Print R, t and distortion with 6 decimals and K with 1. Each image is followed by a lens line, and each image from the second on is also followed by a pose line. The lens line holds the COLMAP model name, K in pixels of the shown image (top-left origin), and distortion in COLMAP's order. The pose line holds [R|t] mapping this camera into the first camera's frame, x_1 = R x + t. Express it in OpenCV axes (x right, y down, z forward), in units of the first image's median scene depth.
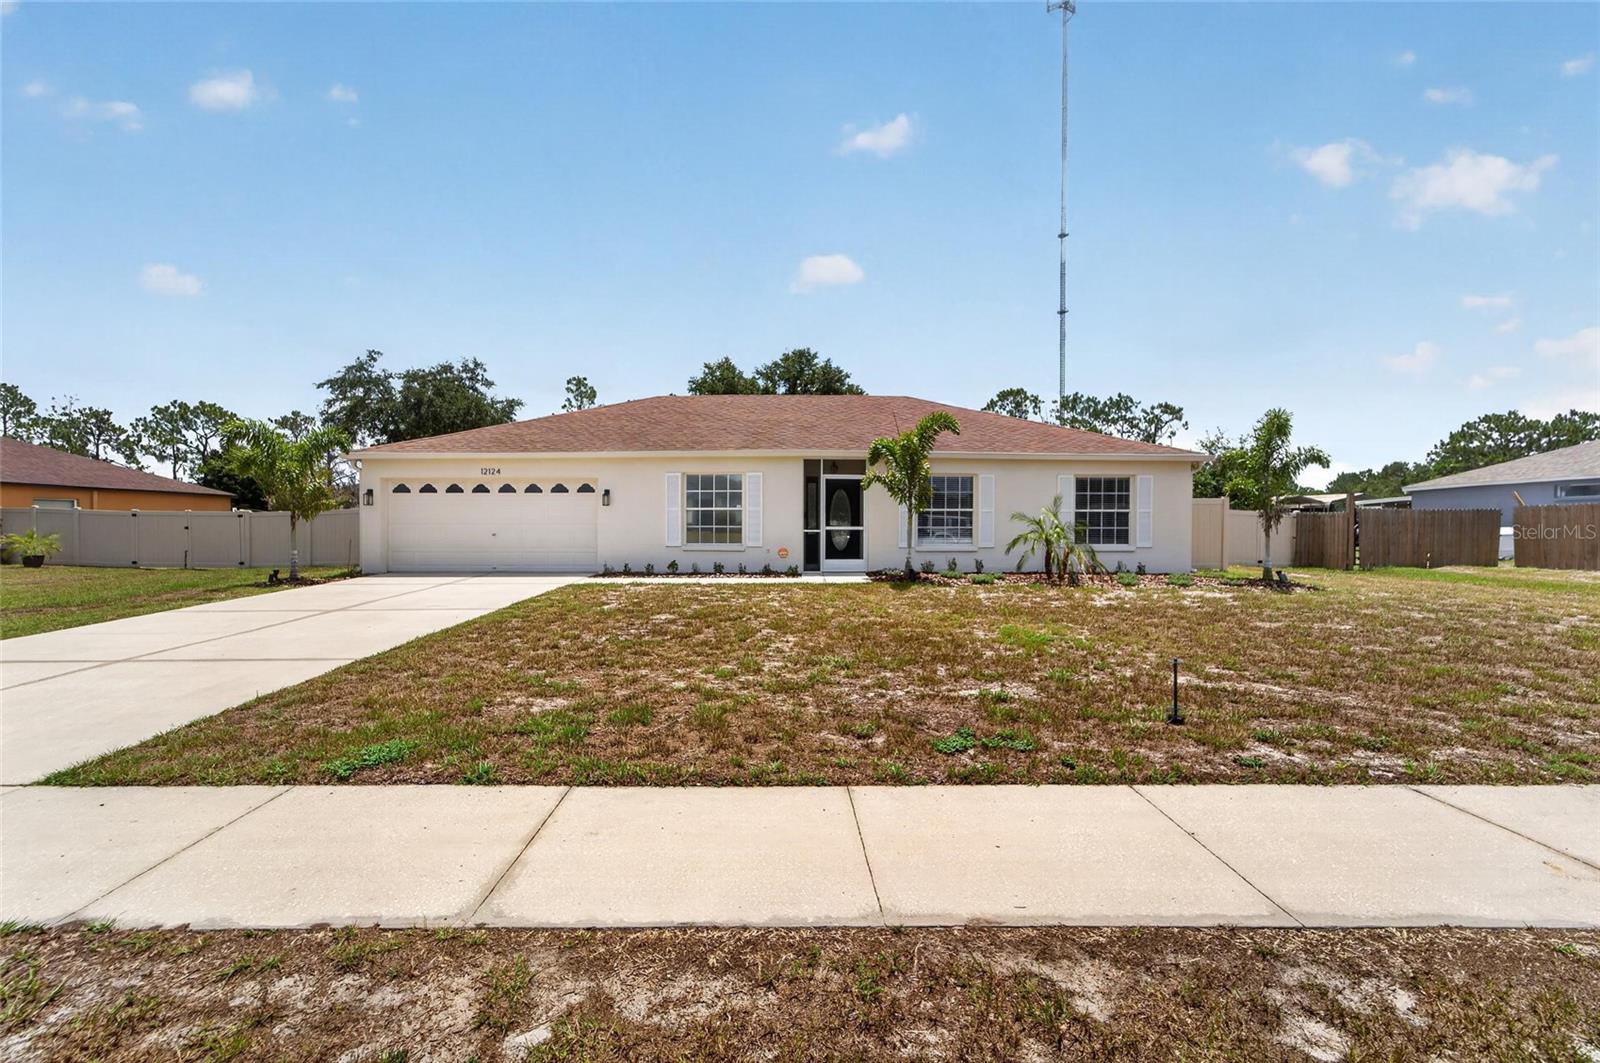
lens RADIAL K [[642.9, 0, 790.1], [0, 642.9, 526.1], [0, 0, 1]] dist [-0.016356, 0.007669]
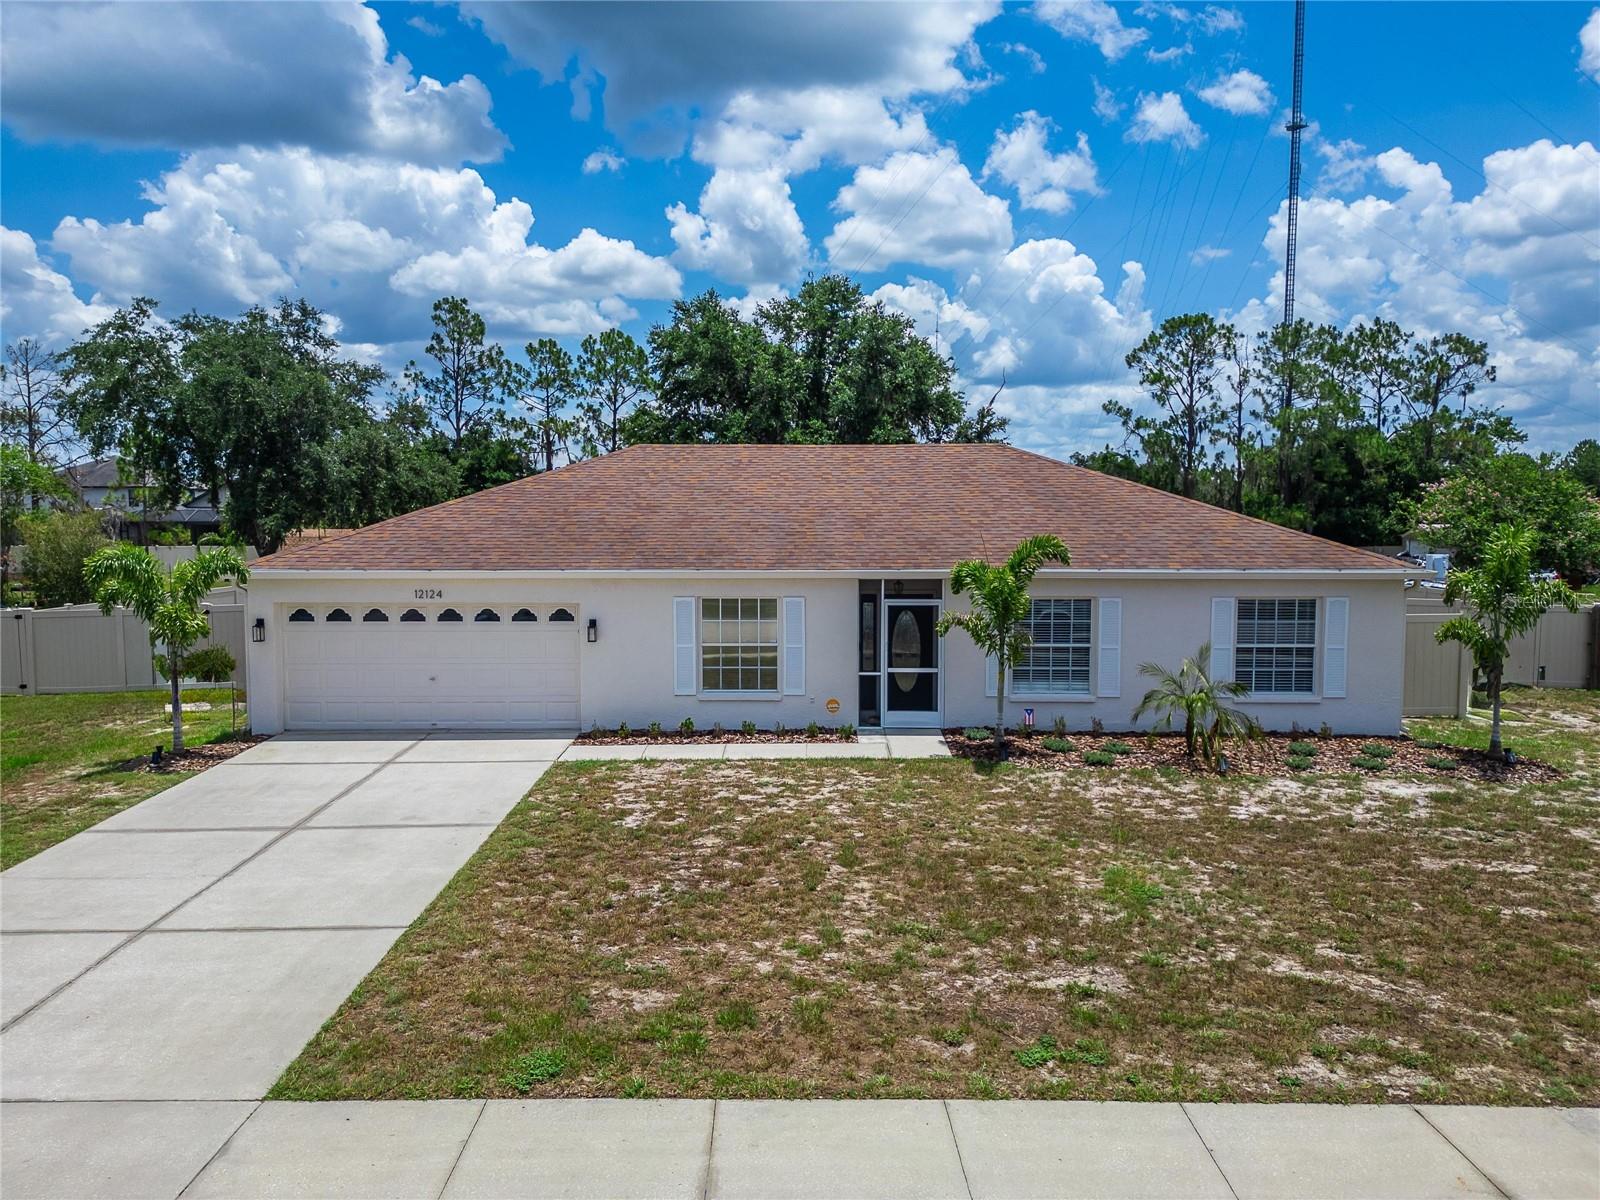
lens RADIAL K [[1111.2, 0, 790.5], [0, 1111.2, 594.8], [0, 0, 1]] dist [0.083235, -0.086633]
pose [[0.999947, -0.001478, -0.010187, -0.044606], [0.002205, 0.997420, 0.071754, -0.175854], [0.010054, -0.071773, 0.997370, -0.265838]]
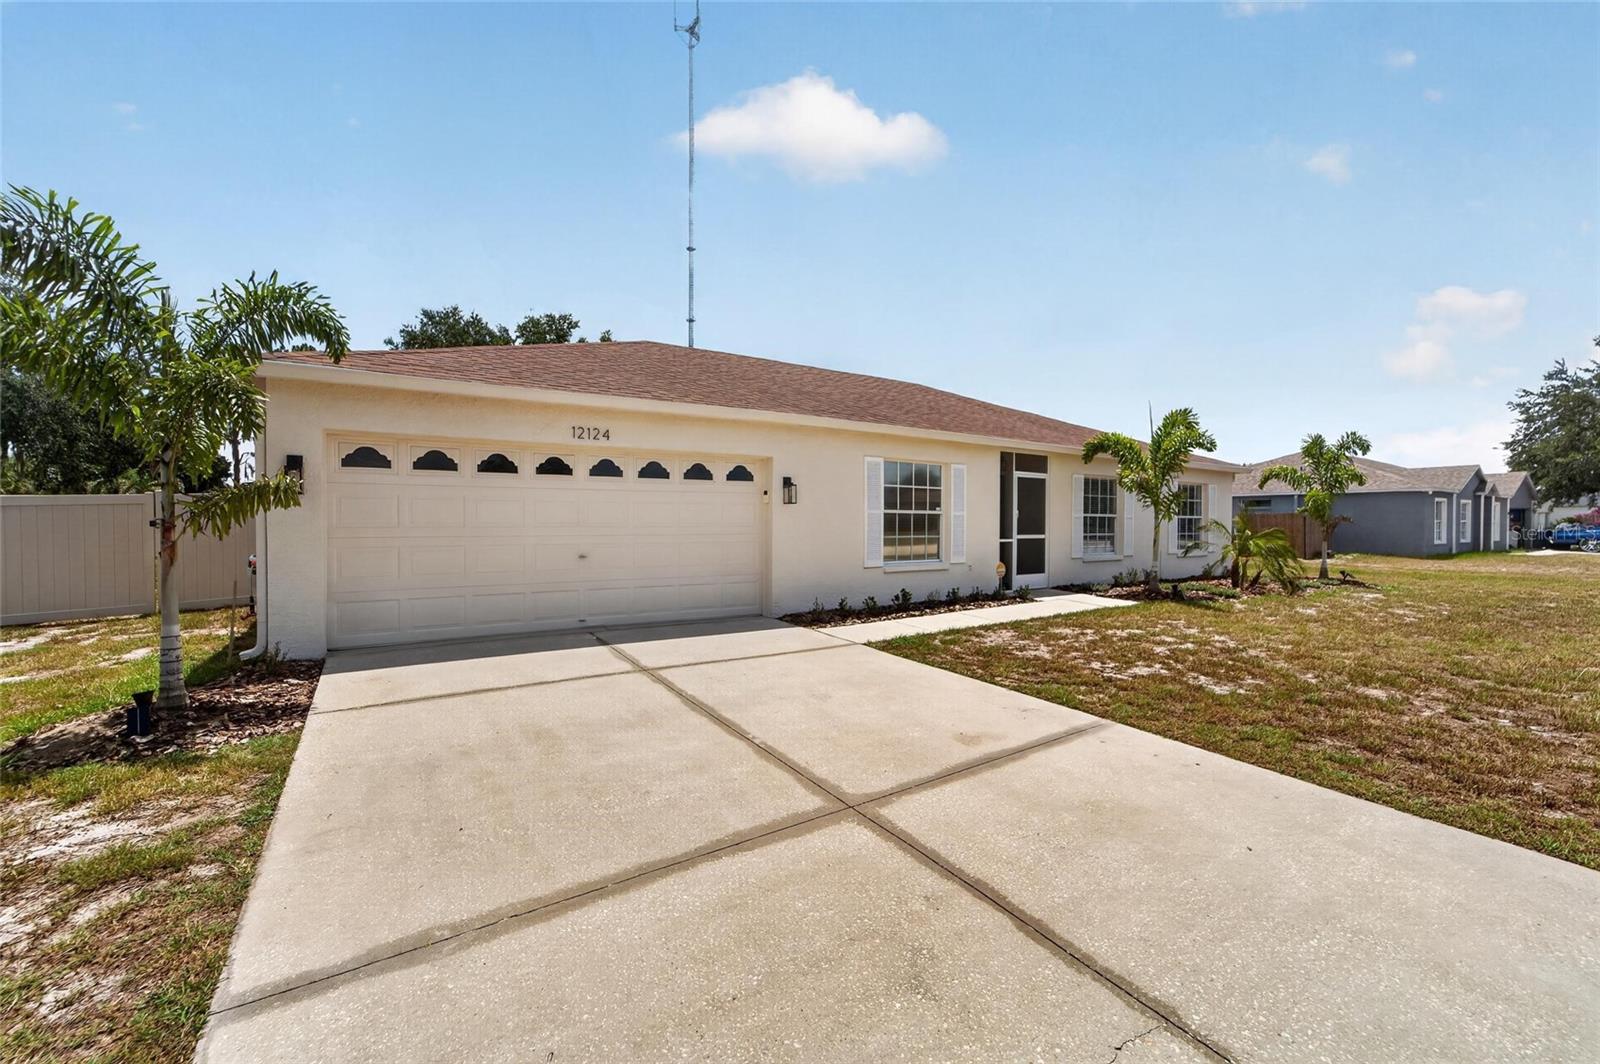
lens RADIAL K [[638.1, 0, 800.2], [0, 638.1, 538.7], [0, 0, 1]] dist [-0.011333, 0.000057]
pose [[0.833472, -0.013617, 0.552394, -0.614692], [-0.000243, 0.999687, 0.025010, -0.014437], [-0.552562, -0.020979, 0.833208, 0.490511]]
